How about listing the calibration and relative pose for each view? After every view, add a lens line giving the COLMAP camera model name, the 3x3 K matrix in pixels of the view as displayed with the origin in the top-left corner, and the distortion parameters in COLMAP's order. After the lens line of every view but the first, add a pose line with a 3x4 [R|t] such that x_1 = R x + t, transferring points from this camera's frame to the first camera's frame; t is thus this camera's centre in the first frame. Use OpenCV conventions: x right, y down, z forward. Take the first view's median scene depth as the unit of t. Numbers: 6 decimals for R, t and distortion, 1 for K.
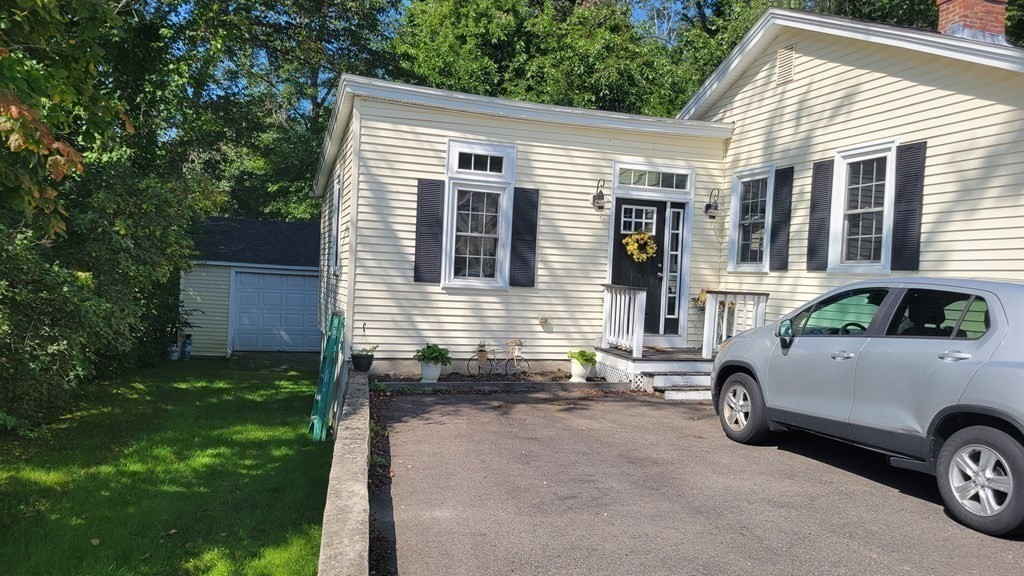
lens RADIAL K [[780.1, 0, 512.0], [0, 780.1, 288.0], [0, 0, 1]] dist [0.059686, -0.000699]
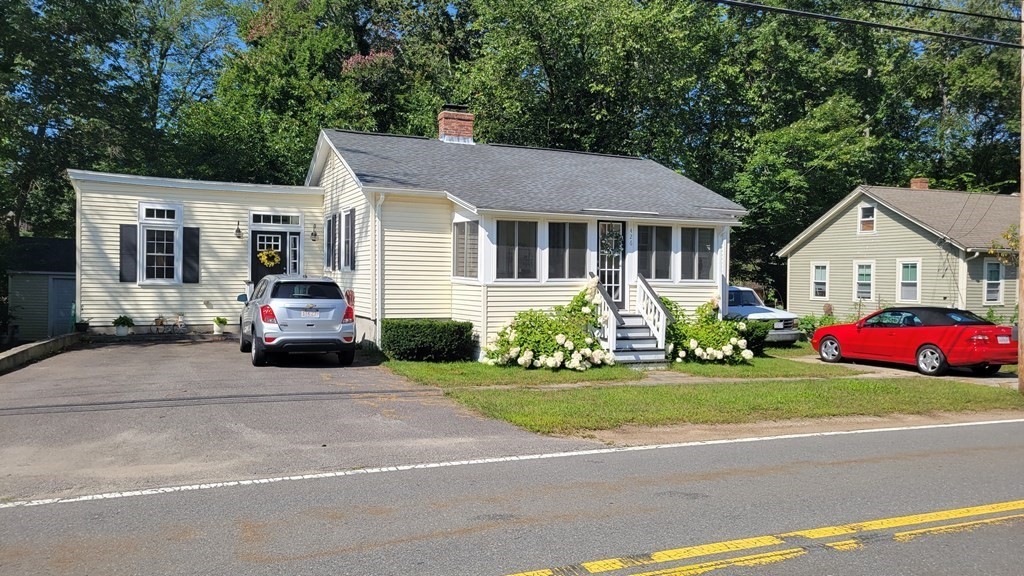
lens RADIAL K [[780.1, 0, 512.0], [0, 780.1, 288.0], [0, 0, 1]] dist [0.059686, -0.000699]
pose [[0.994329, -0.029636, 0.102133, 0.548933], [0.029219, 0.999557, 0.005579, 0.020628], [-0.102253, -0.002563, 0.994755, -0.839645]]
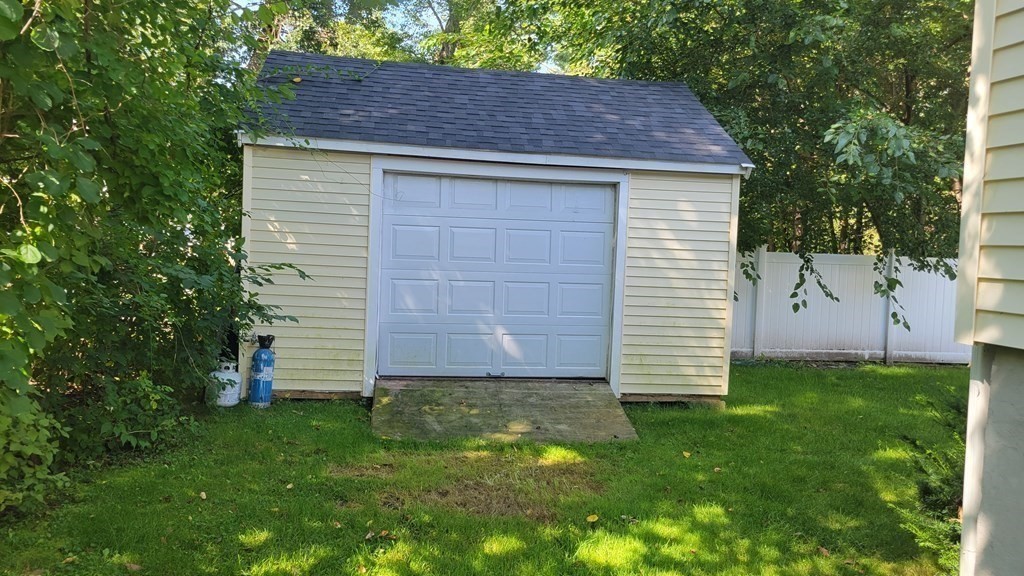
lens RADIAL K [[780.1, 0, 512.0], [0, 780.1, 288.0], [0, 0, 1]] dist [0.059686, -0.000699]
pose [[0.987073, -0.000439, -0.160273, -0.417142], [0.005410, 0.999518, 0.030577, 0.045041], [0.160183, -0.031049, 0.986599, 1.153855]]
